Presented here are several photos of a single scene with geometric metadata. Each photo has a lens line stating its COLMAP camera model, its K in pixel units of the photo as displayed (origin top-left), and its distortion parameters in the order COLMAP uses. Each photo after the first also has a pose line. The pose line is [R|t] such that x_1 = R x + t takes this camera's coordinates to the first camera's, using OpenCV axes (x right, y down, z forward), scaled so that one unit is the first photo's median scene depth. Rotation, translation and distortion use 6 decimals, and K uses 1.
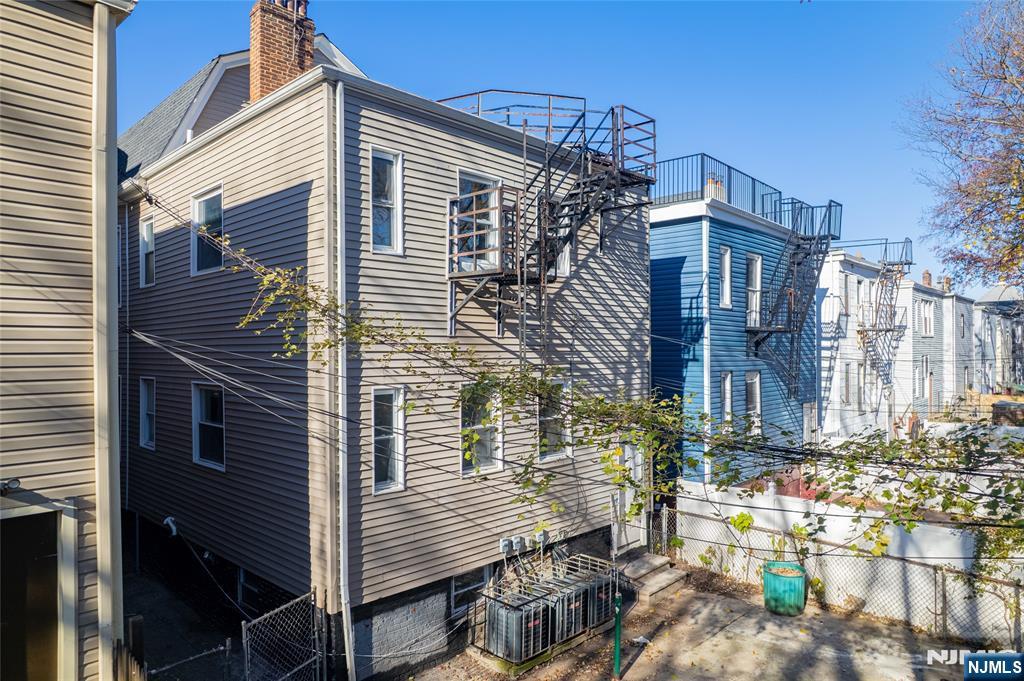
lens RADIAL K [[654.8, 0, 509.5], [0, 654.8, 345.5], [0, 0, 1]] dist [-0.027825, 0.023337]
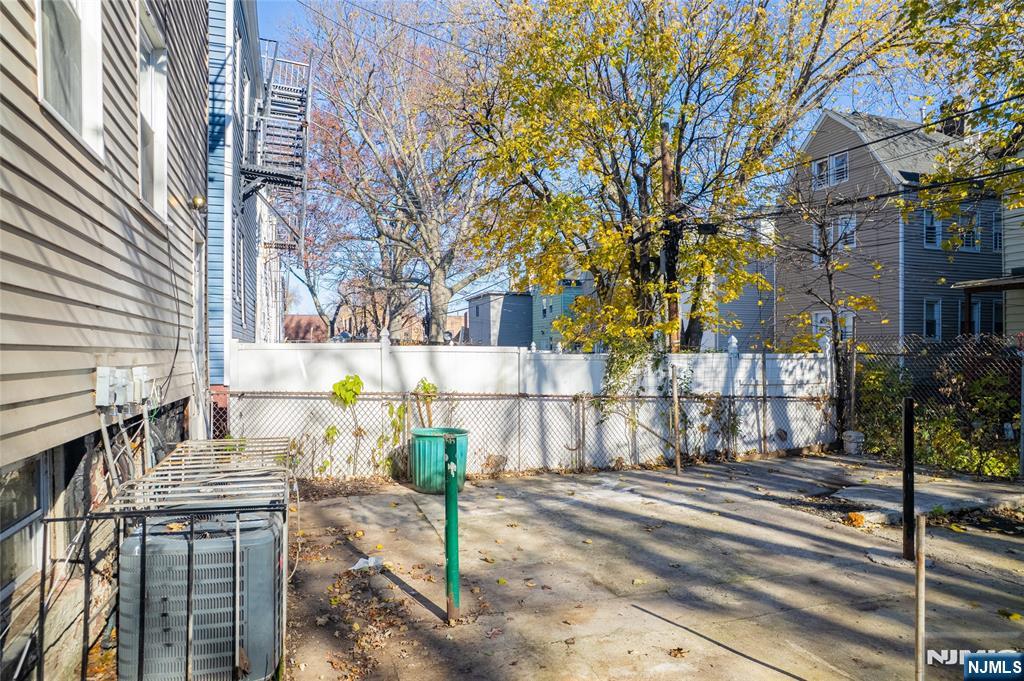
lens RADIAL K [[654.8, 0, 507.4], [0, 654.8, 342.8], [0, 0, 1]] dist [-0.027825, 0.023337]
pose [[0.487032, 0.014420, 0.873265, -0.191008], [-0.012640, 0.999875, -0.009461, 0.274860], [-0.873292, -0.006430, 0.487154, 0.637307]]
